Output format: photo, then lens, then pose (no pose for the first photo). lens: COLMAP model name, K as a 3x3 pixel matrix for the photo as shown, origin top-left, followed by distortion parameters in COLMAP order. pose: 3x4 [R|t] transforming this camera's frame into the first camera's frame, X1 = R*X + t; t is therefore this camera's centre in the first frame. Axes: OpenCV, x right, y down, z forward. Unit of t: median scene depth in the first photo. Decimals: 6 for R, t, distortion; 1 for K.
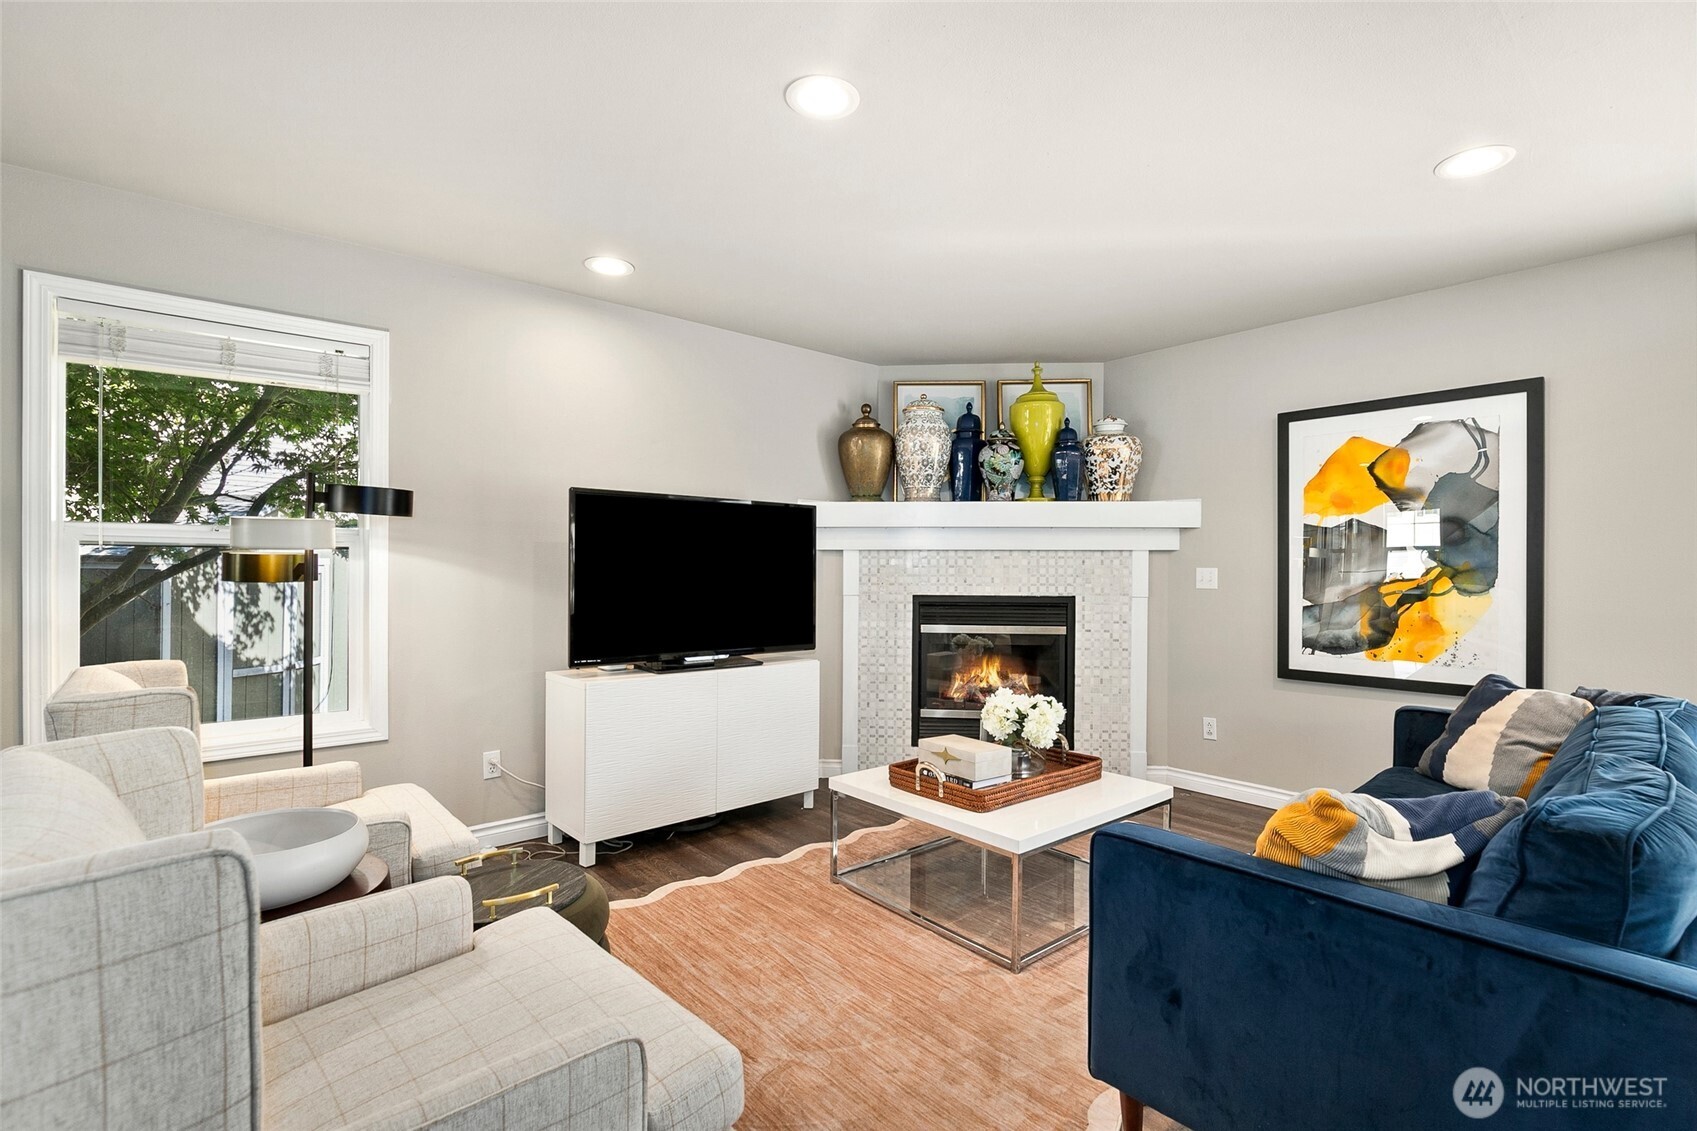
lens RADIAL K [[784.8, 0, 862.4], [0, 784.8, 572.1], [0, 0, 1]] dist [-0.000231, -0.000038]
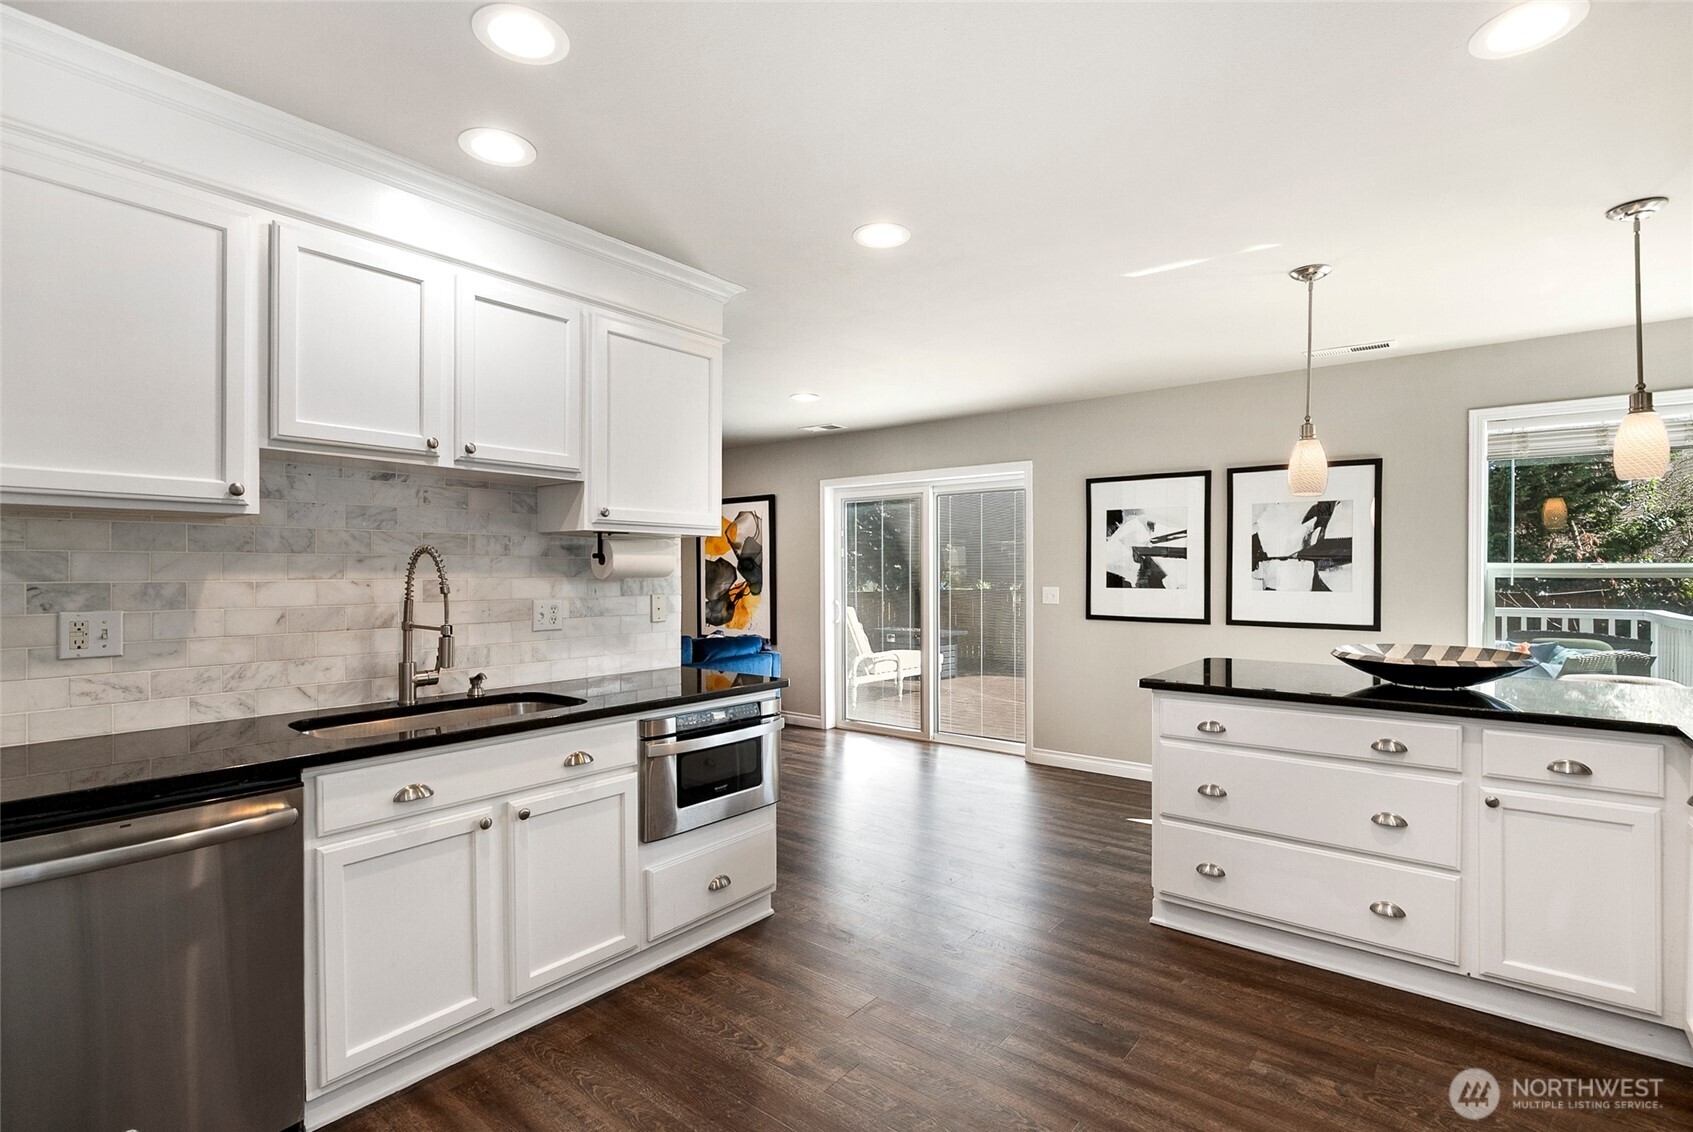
lens RADIAL K [[801.7, 0, 861.4], [0, 801.7, 575.2], [0, 0, 1]] dist [-0.002311, 0.002017]
pose [[0.981789, -0.005997, 0.189879, 0.495006], [0.006624, 0.999974, -0.002672, -0.012403], [-0.189859, 0.003881, 0.981804, -0.882961]]
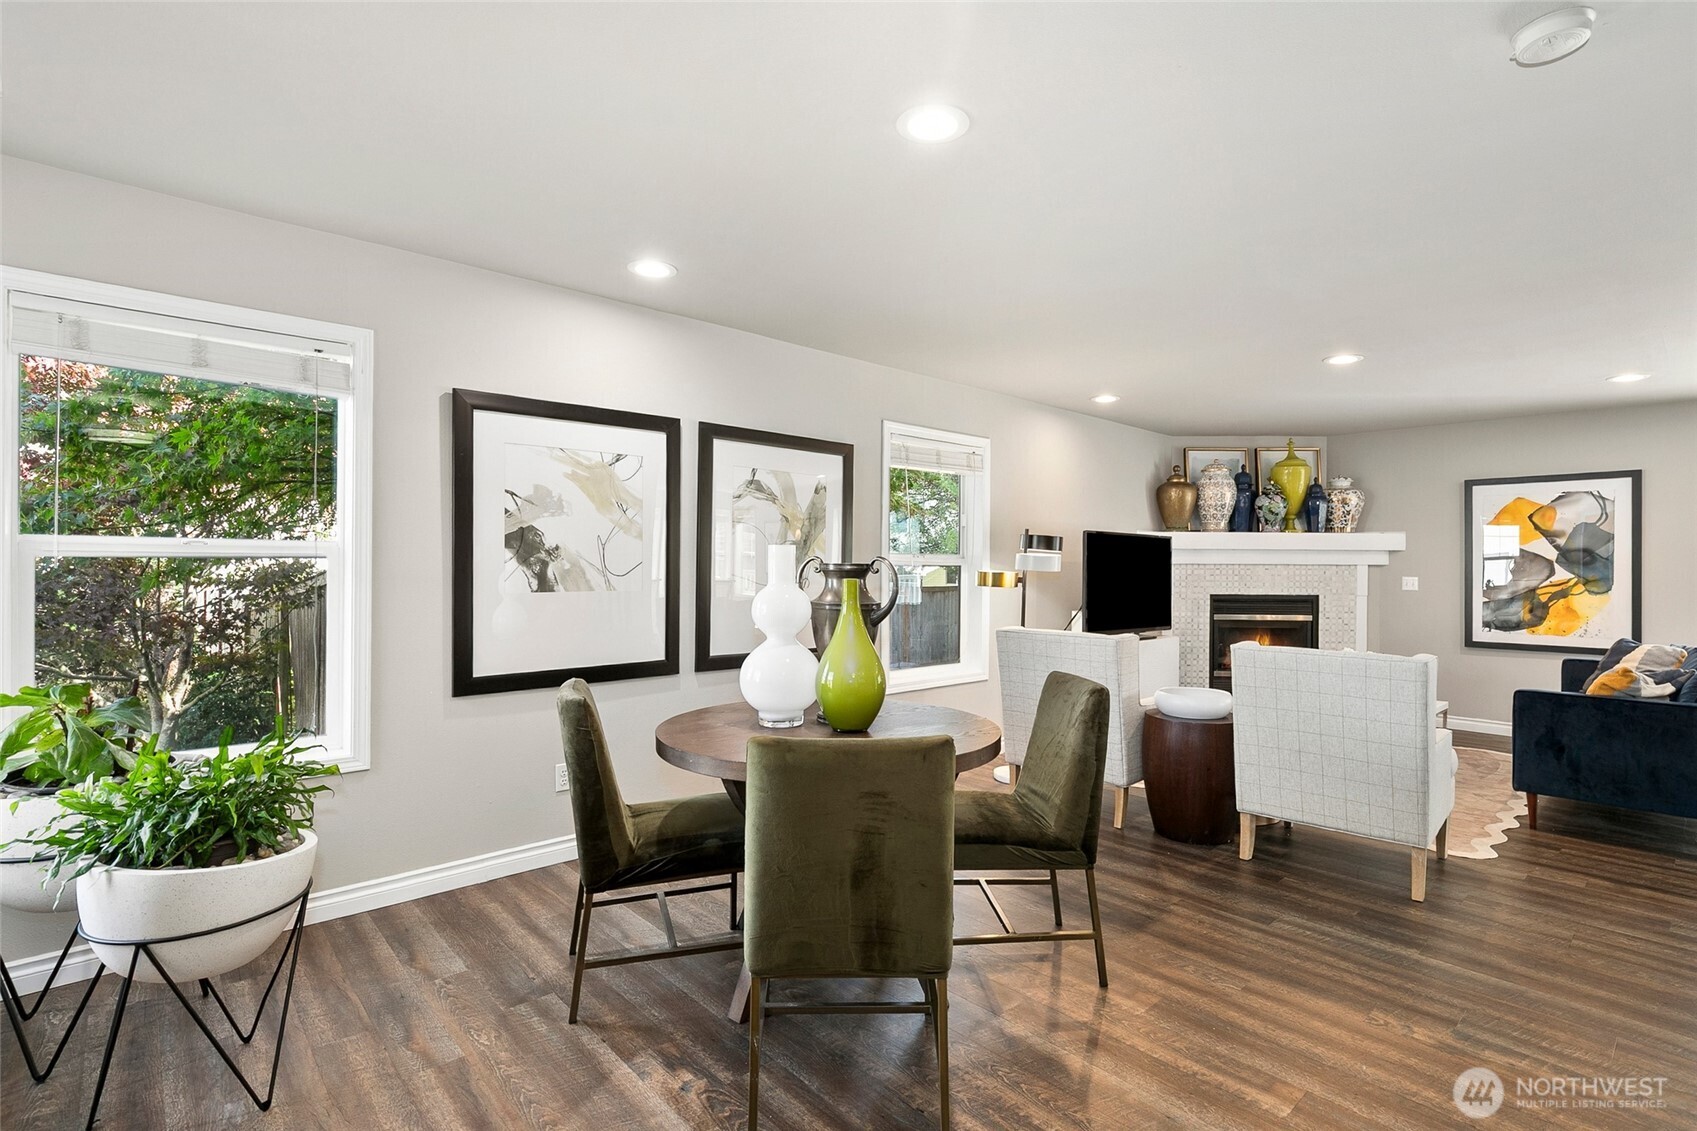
lens RADIAL K [[804.5, 0, 881.5], [0, 804.5, 568.0], [0, 0, 1]] dist [0.003563, 0.001635]
pose [[0.999025, 0.002980, 0.044045, -0.645466], [-0.002830, 0.999990, -0.003475, -0.014059], [-0.044055, 0.003347, 0.999023, -0.515997]]
